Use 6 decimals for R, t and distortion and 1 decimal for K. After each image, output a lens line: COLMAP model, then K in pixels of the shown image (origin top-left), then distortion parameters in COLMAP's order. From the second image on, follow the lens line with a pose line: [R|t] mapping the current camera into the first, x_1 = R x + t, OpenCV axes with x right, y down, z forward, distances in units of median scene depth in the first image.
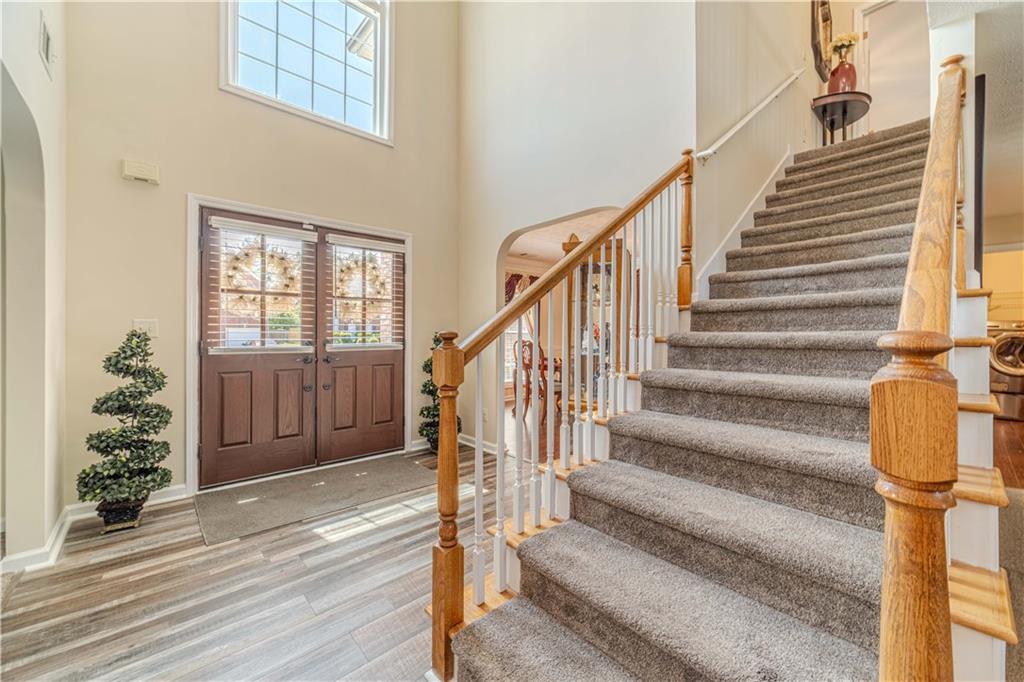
lens RADIAL K [[406.3, 0, 512.0], [0, 406.3, 333.3], [0, 0, 1]] dist [0.000980, -0.000815]
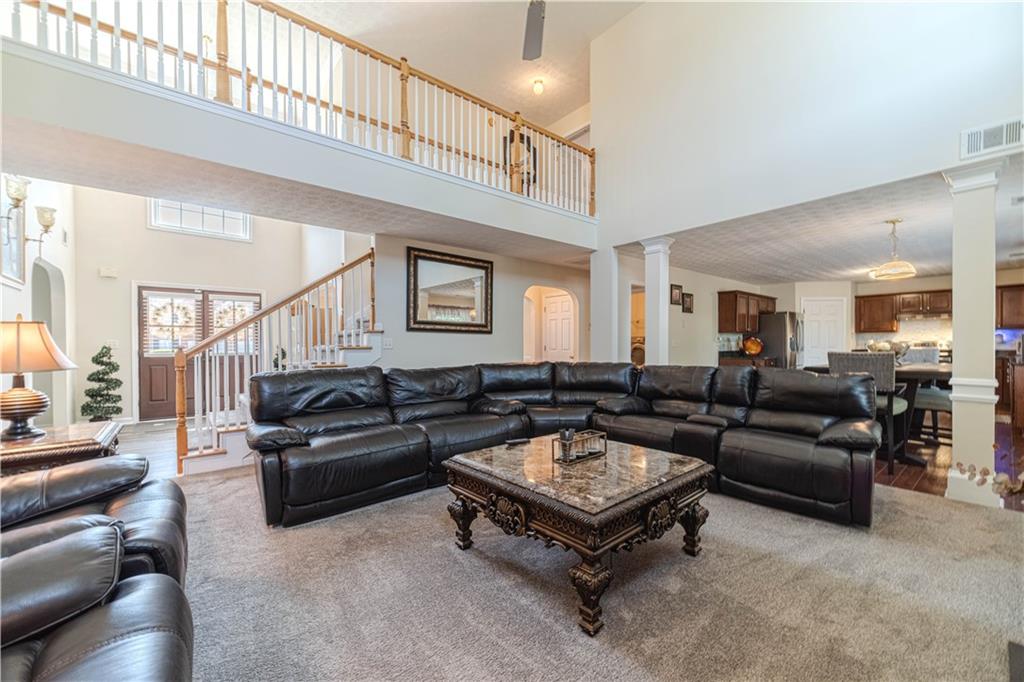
lens RADIAL K [[406.3, 0, 509.3], [0, 406.3, 349.2], [0, 0, 1]] dist [0.000980, -0.000815]
pose [[0.998763, 0.002822, -0.049638, 1.244903], [-0.002218, 0.999923, 0.012215, -0.016470], [0.049669, -0.012090, 0.998693, -0.999793]]
